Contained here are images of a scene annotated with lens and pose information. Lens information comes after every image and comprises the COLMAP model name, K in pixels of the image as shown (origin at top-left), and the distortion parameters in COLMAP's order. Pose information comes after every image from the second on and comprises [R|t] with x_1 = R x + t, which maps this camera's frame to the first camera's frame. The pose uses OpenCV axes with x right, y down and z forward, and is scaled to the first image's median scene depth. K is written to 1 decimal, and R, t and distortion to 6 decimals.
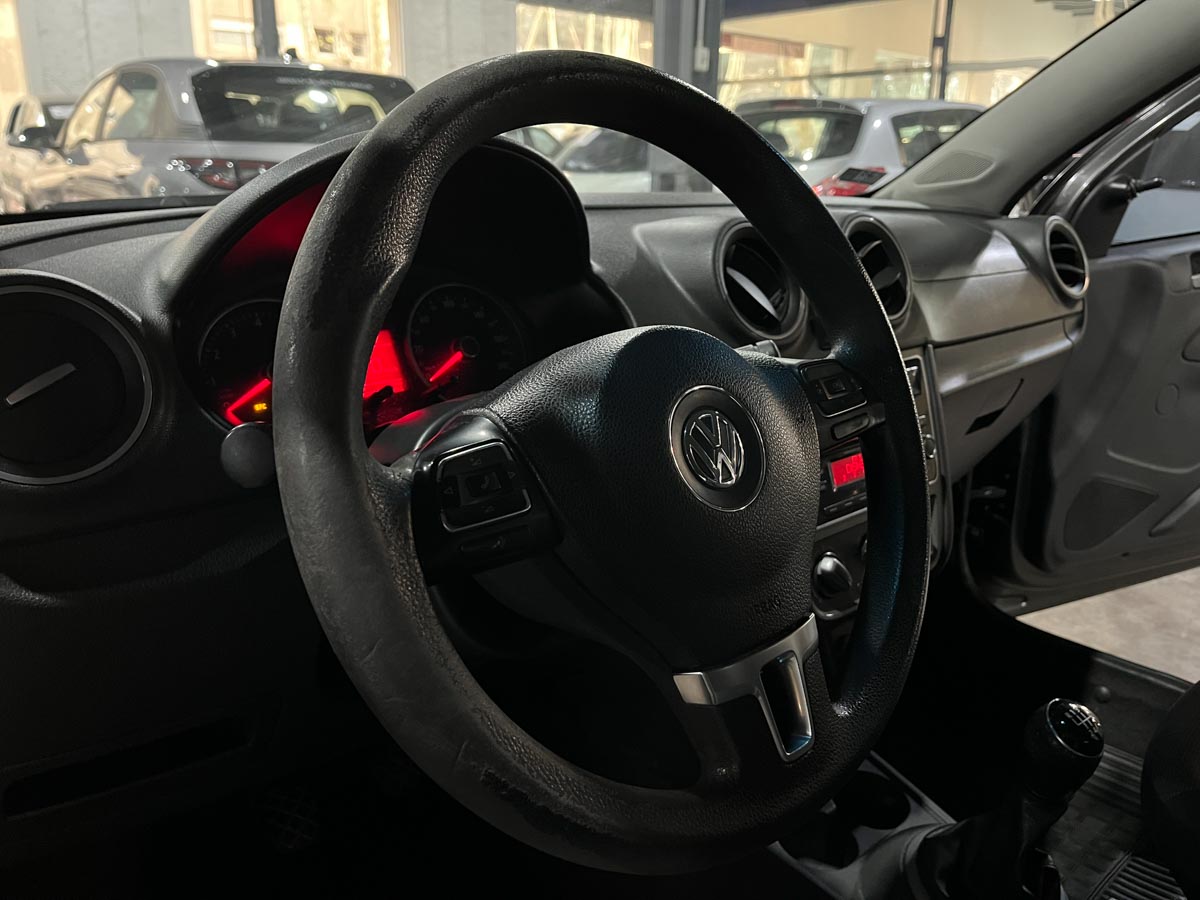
lens RADIAL K [[922.1, 0, 600.0], [0, 922.1, 450.0], [0, 0, 1]] dist [0.066432, -0.102445]
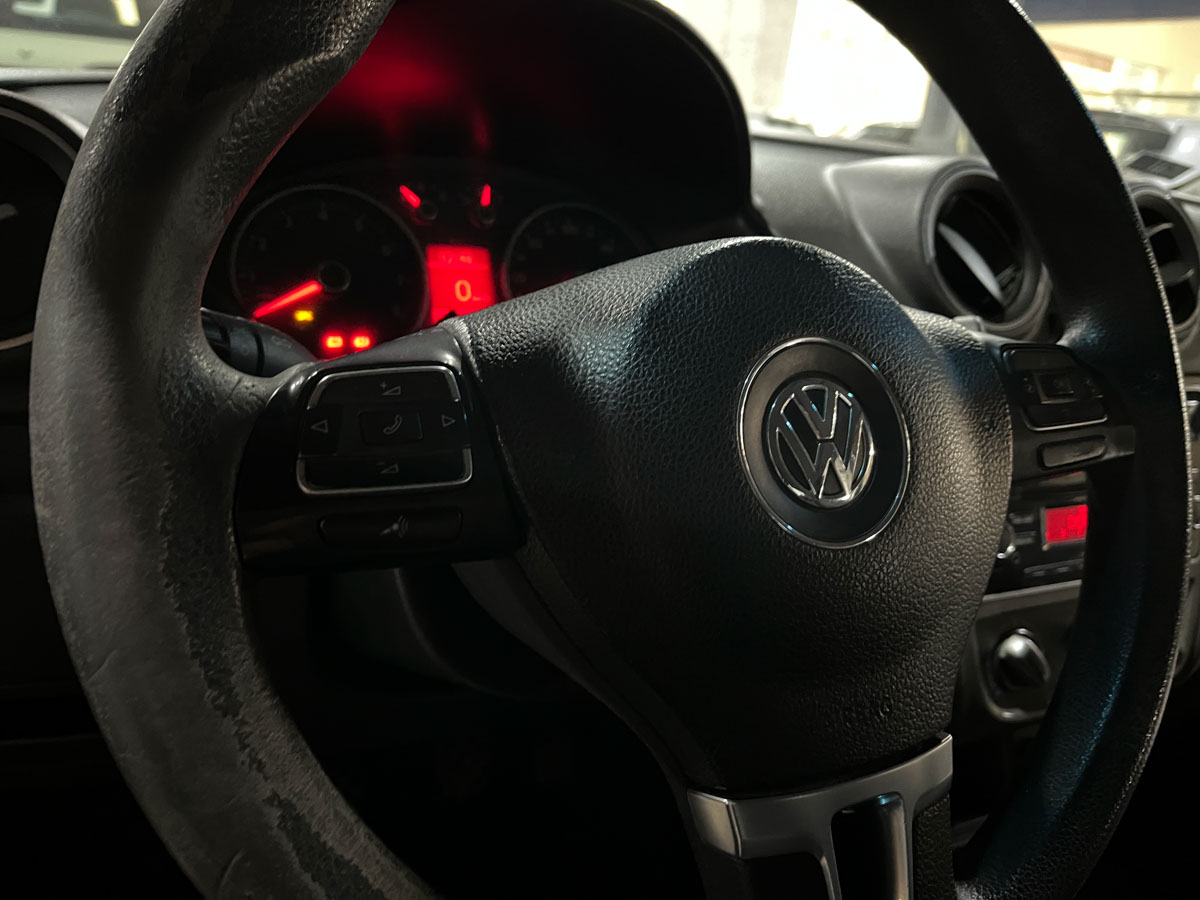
lens RADIAL K [[932.7, 0, 612.7], [0, 932.7, 449.9], [0, 0, 1]] dist [0.068509, -0.124949]
pose [[0.963899, 0.161710, -0.211540, 0.069641], [-0.161089, 0.986731, 0.020287, 0.007518], [0.212014, 0.014522, 0.977159, 0.204018]]
